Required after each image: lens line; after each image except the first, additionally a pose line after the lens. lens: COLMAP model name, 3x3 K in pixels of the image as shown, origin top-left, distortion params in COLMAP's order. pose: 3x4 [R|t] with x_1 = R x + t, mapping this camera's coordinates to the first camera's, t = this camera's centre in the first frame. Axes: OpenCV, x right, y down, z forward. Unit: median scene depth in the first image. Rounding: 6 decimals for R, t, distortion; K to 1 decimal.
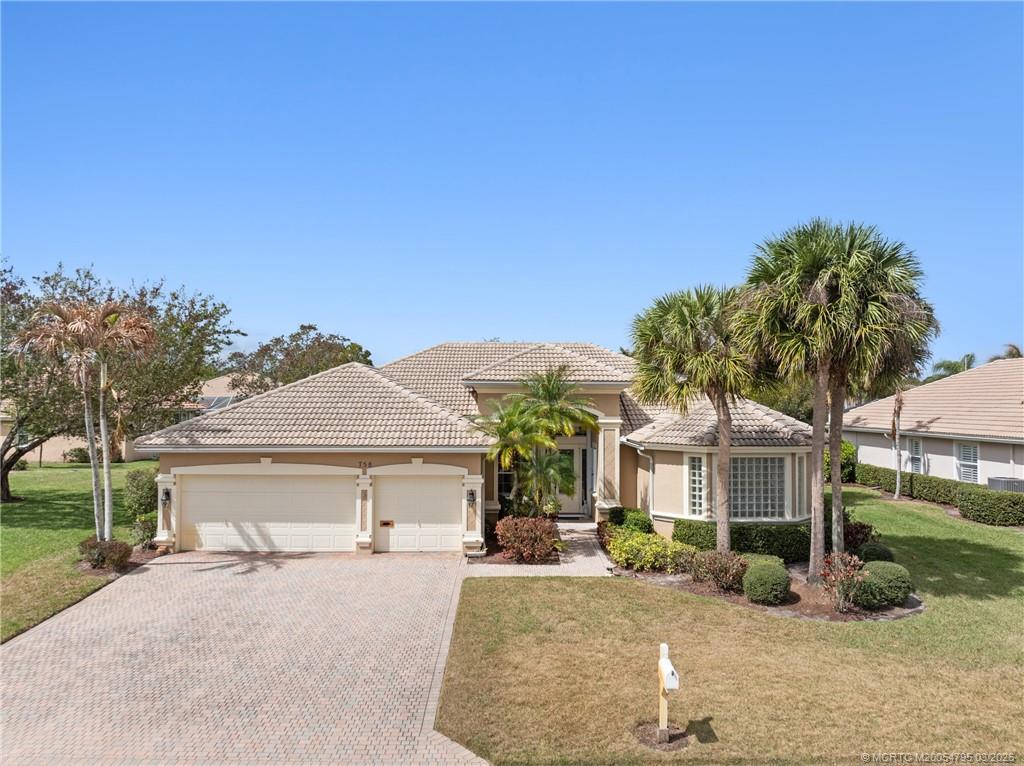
lens RADIAL K [[724.6, 0, 512.1], [0, 724.6, 382.9], [0, 0, 1]] dist [-0.019290, -0.009296]
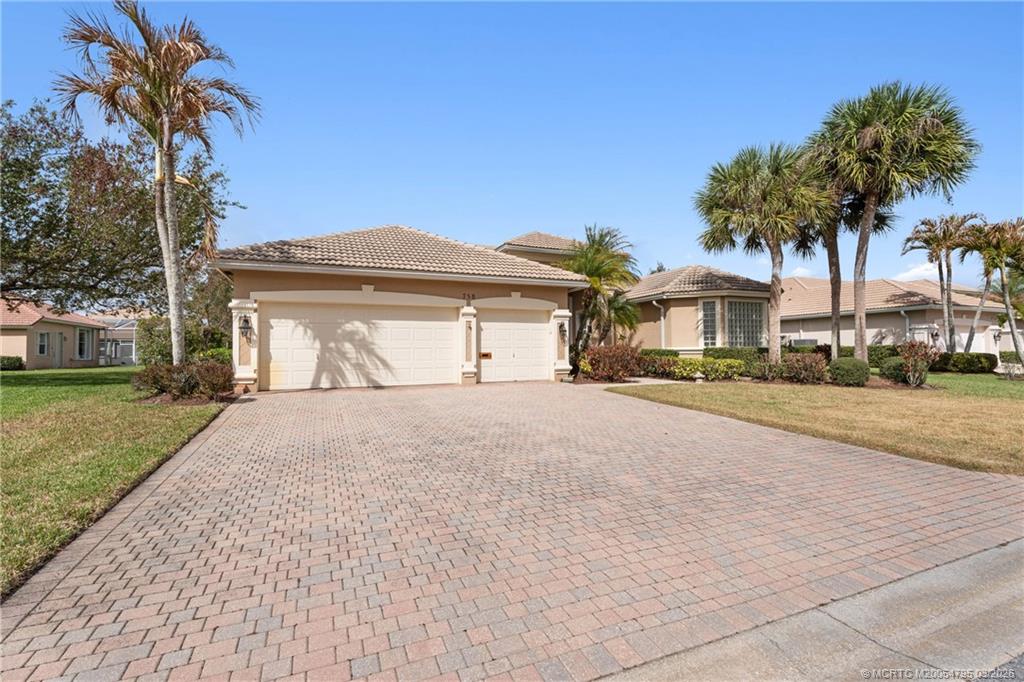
lens RADIAL K [[456.7, 0, 510.9], [0, 456.7, 350.3], [0, 0, 1]] dist [0.002840, -0.001727]
pose [[0.923349, -0.008688, 0.383863, -0.418937], [0.001737, 0.999828, 0.018453, 0.187038], [-0.383957, -0.016372, 0.923206, 0.404716]]
